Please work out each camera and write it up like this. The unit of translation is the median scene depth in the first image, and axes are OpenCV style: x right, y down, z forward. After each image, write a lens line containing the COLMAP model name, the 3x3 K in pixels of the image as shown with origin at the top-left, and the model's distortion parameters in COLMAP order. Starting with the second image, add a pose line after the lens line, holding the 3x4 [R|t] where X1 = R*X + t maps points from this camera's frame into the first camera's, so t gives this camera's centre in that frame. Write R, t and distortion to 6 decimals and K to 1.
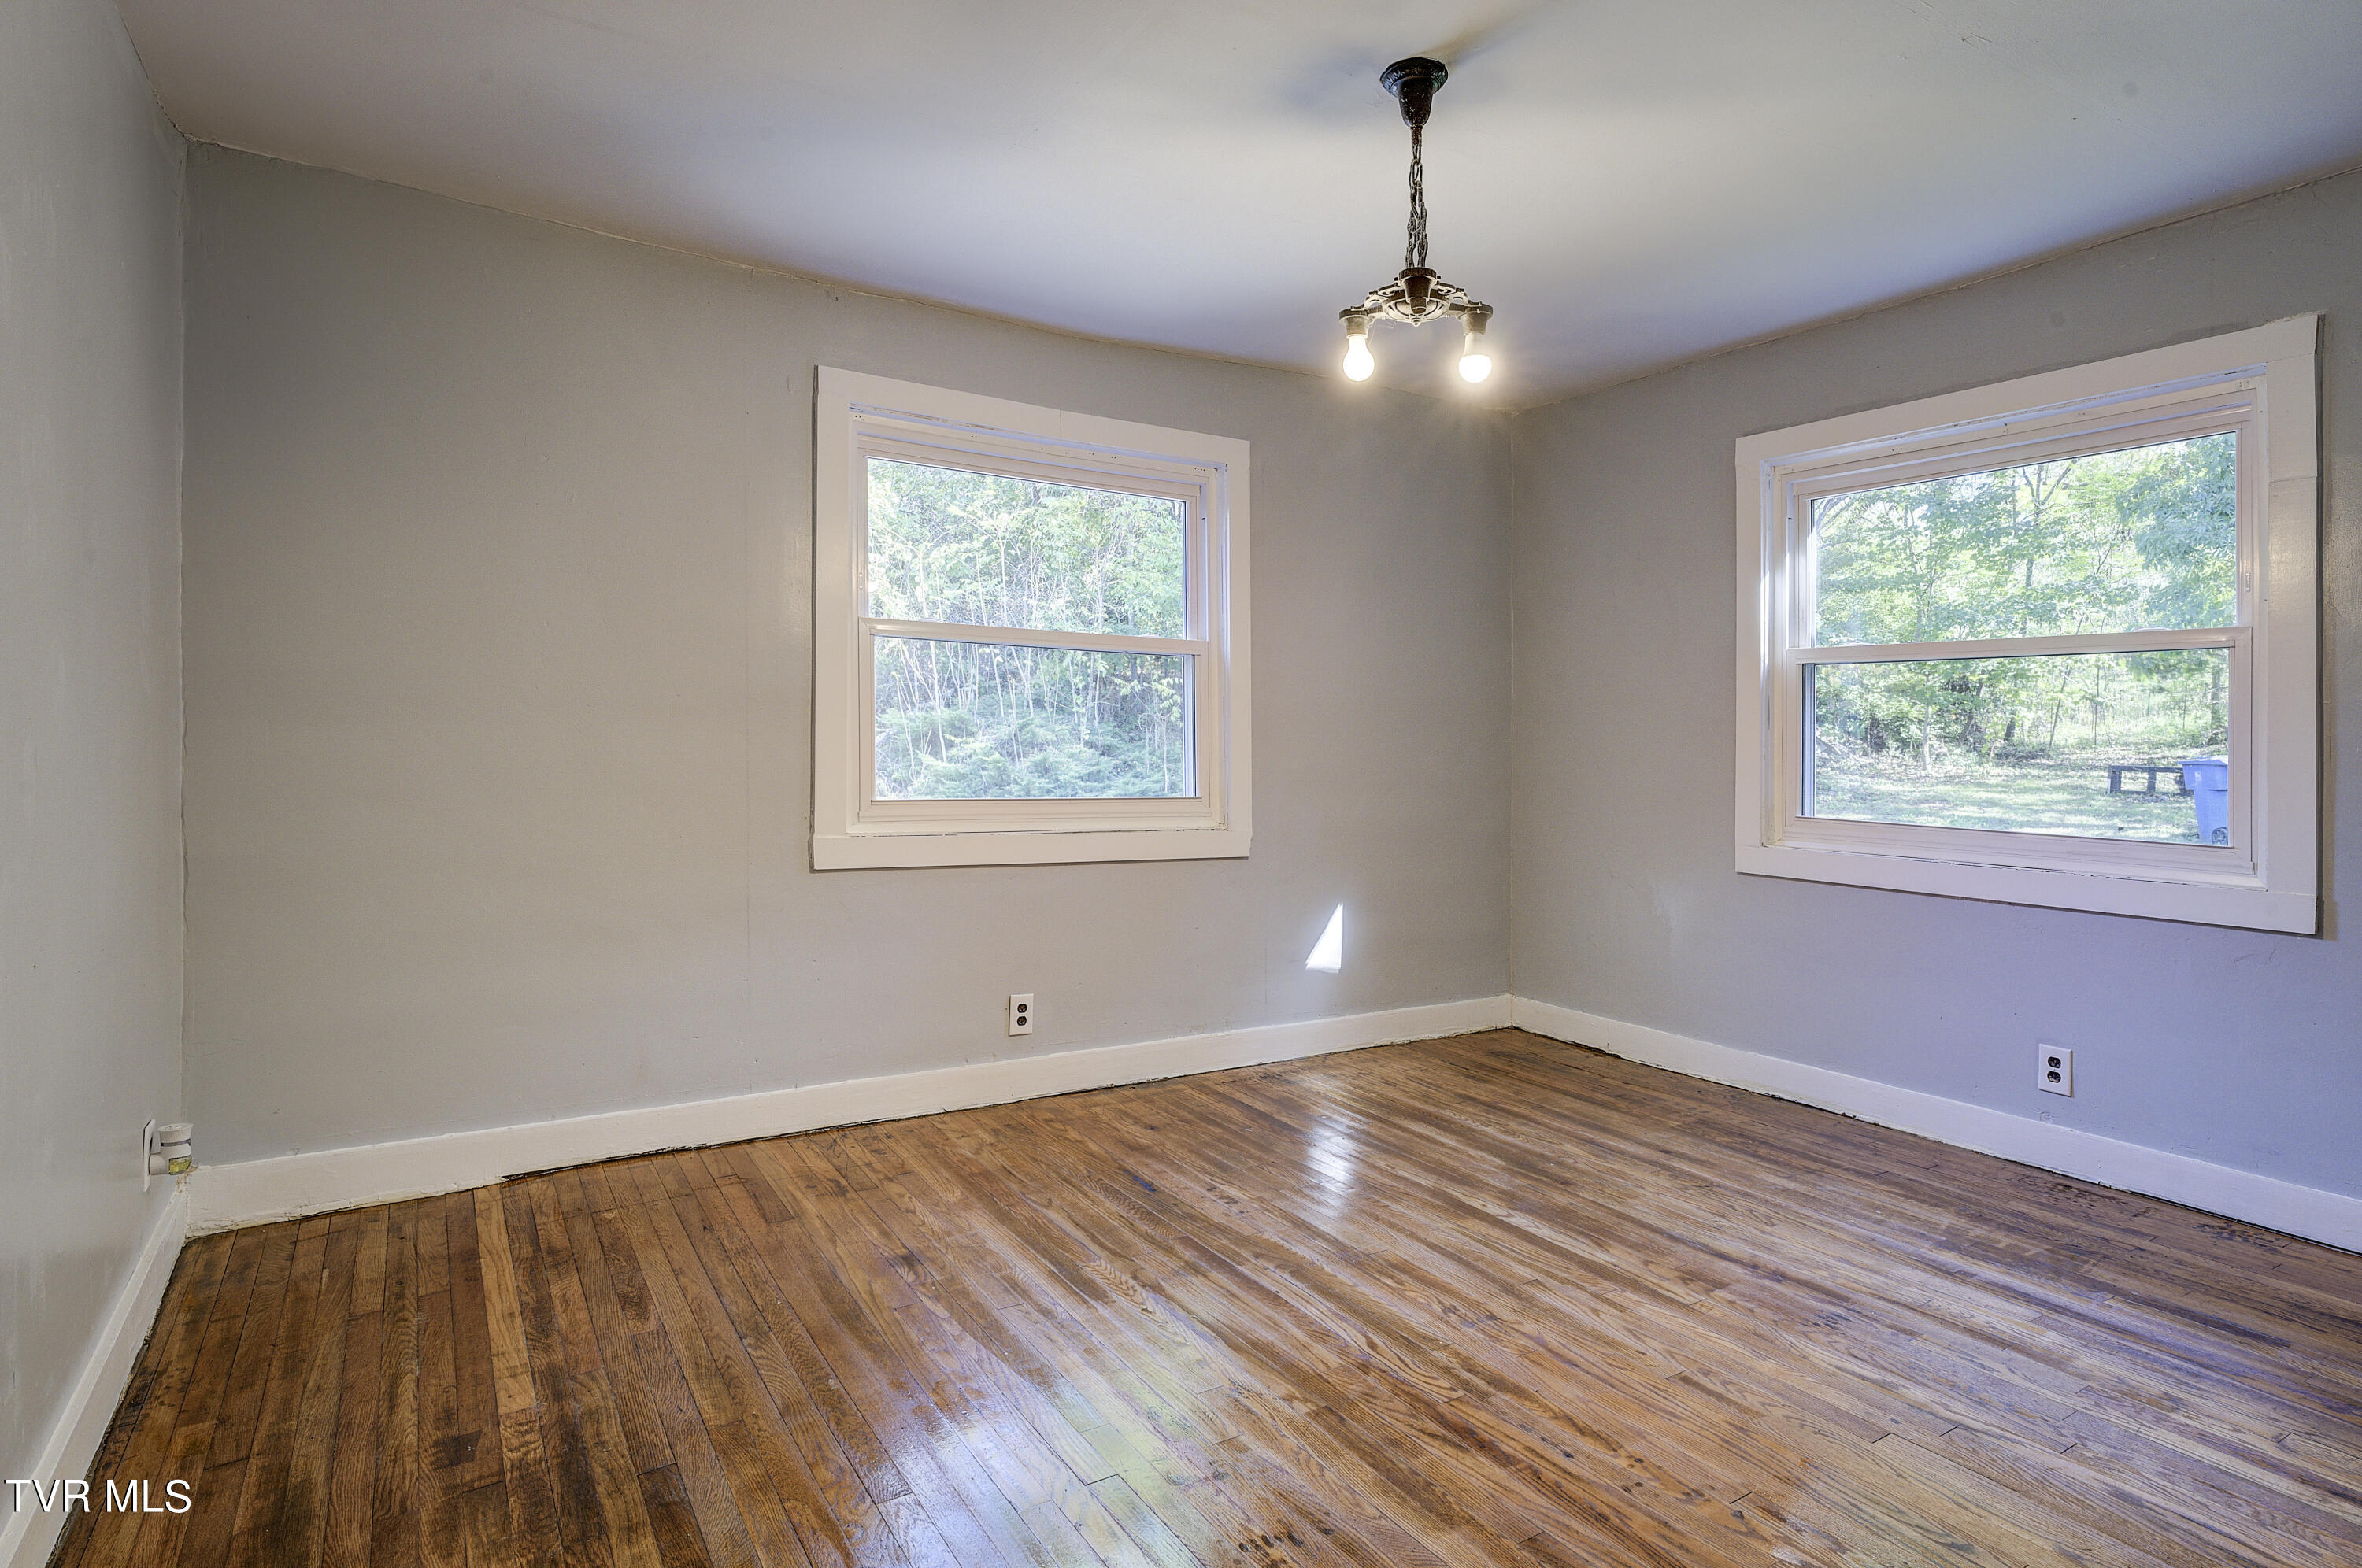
lens RADIAL K [[1235.0, 0, 1191.4], [0, 1235.0, 739.7], [0, 0, 1]] dist [-0.004228, -0.001807]
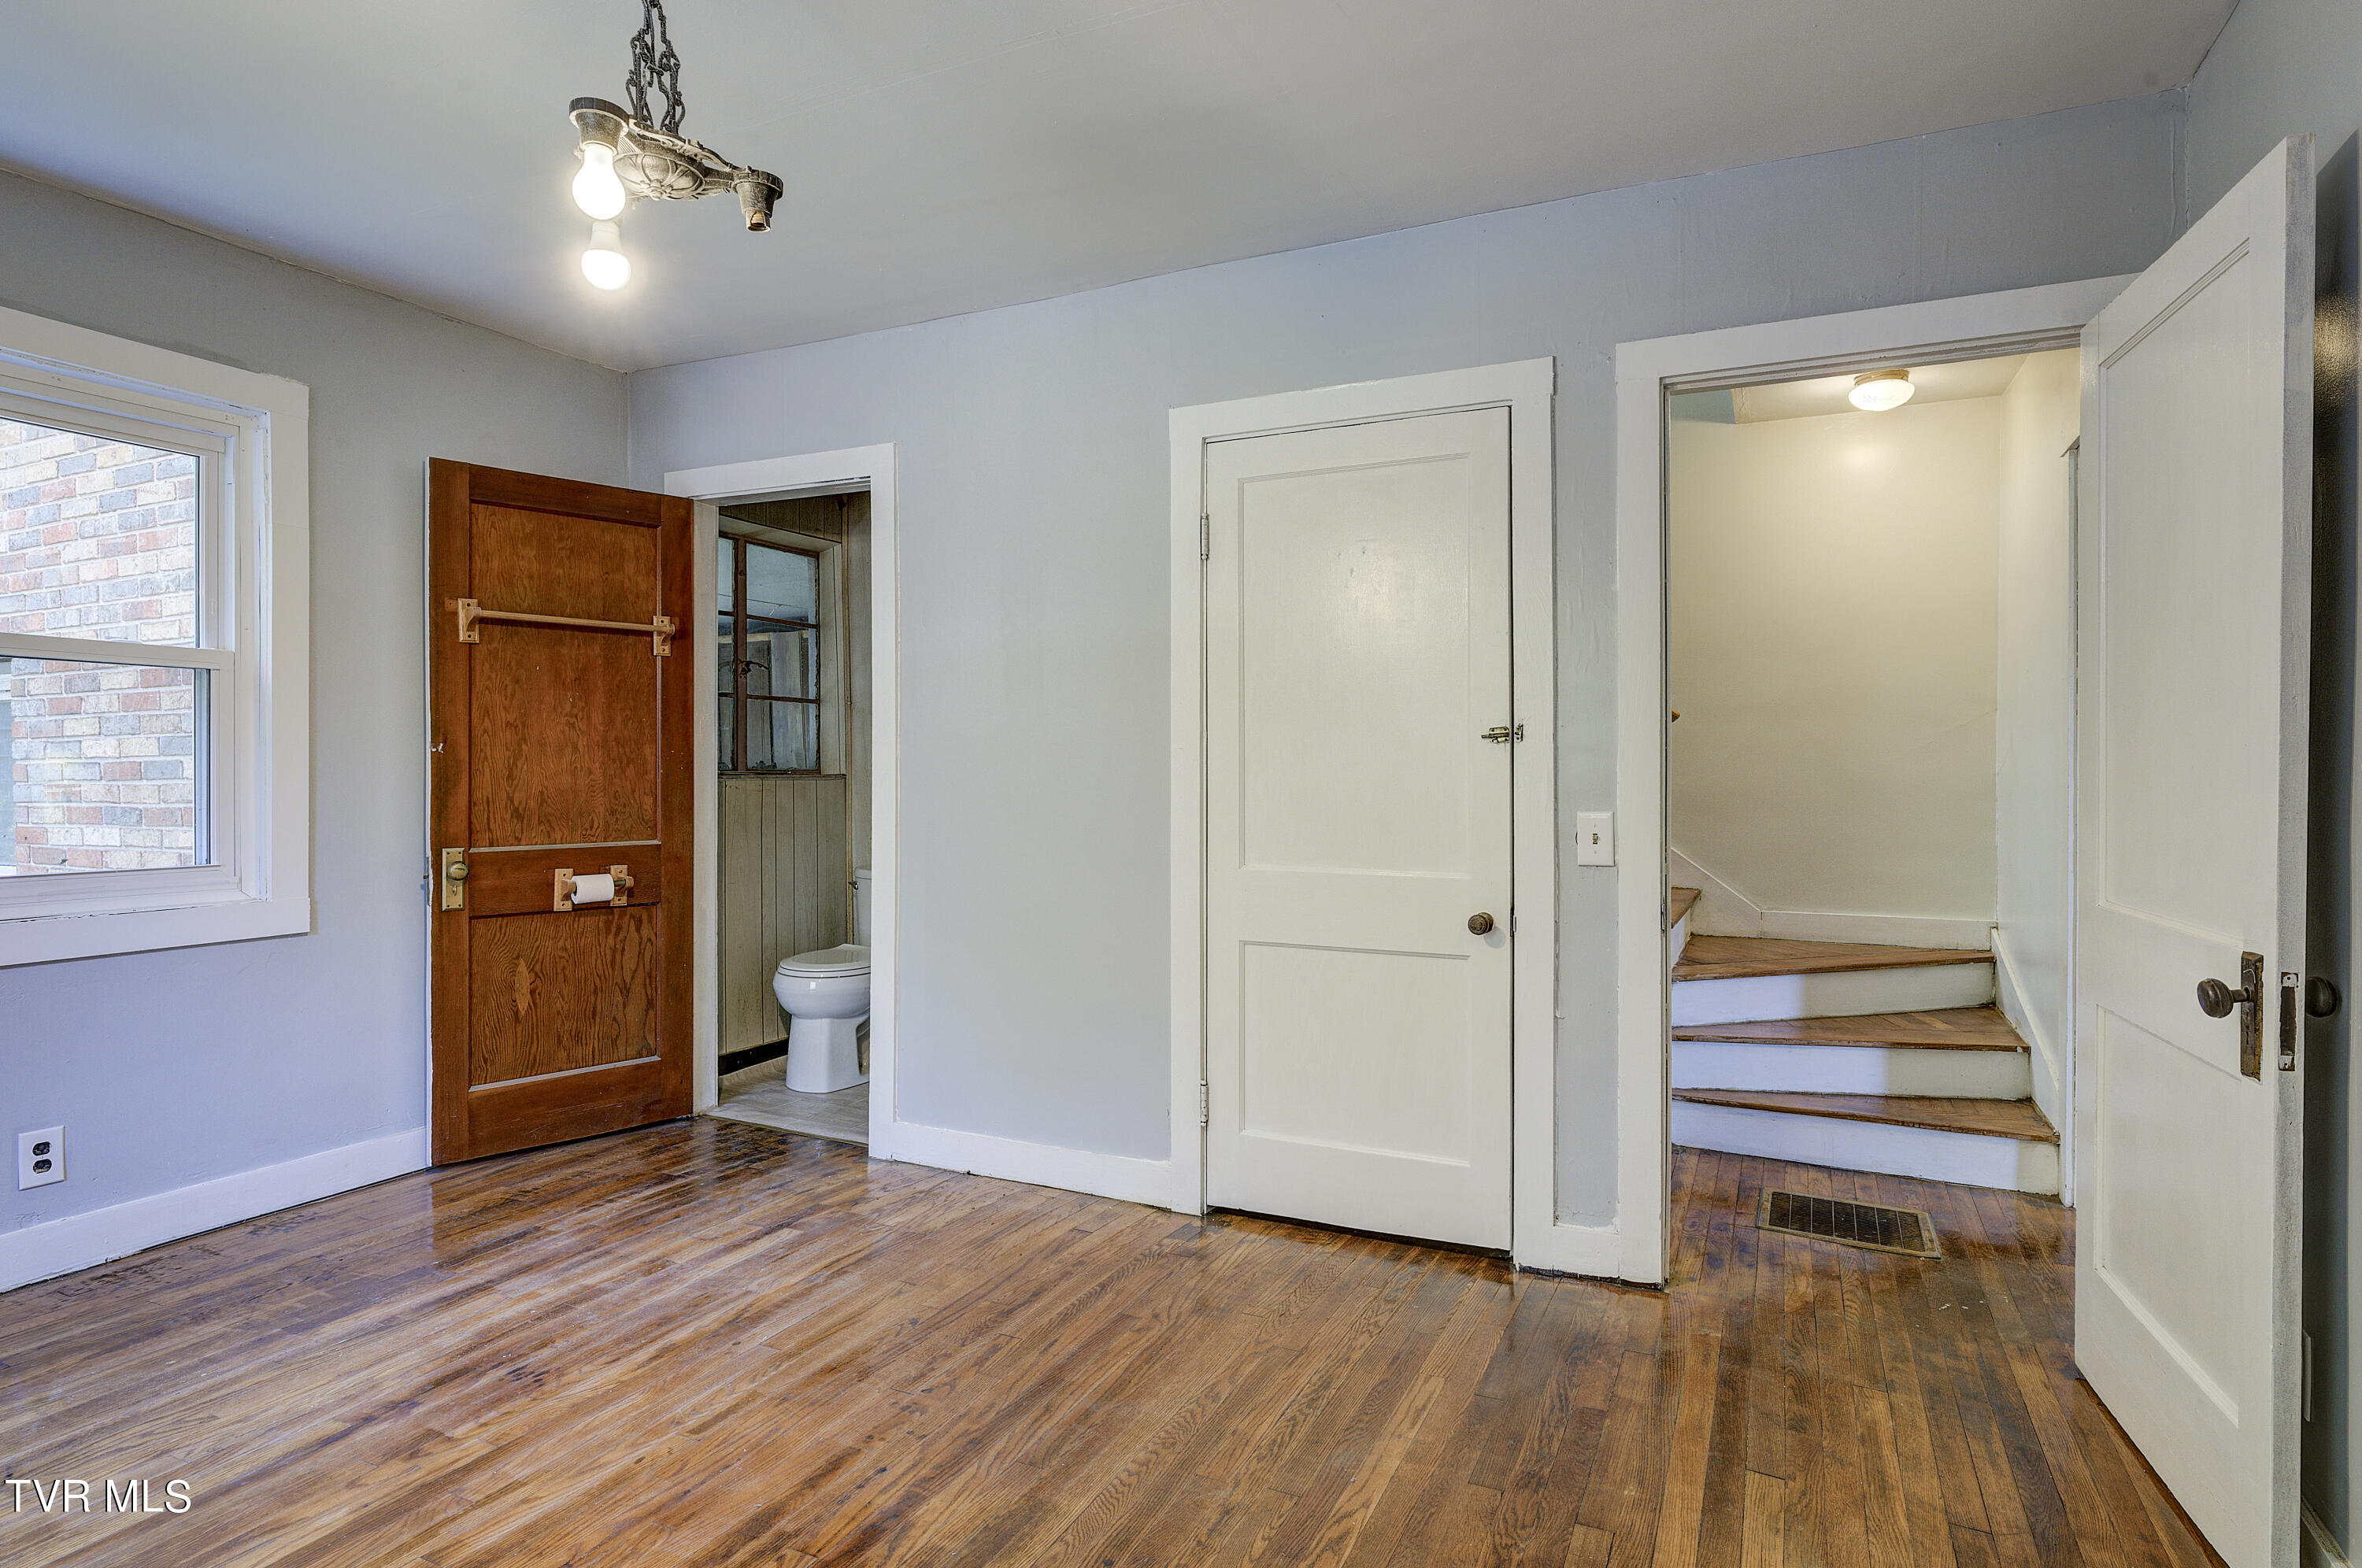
lens RADIAL K [[1235.0, 0, 1191.4], [0, 1235.0, 739.7], [0, 0, 1]] dist [-0.004228, -0.001807]
pose [[-0.523193, 0.003648, 0.852206, -0.475581], [-0.003602, 0.999972, -0.006492, -0.012960], [-0.852206, -0.006466, -0.523166, 0.895543]]
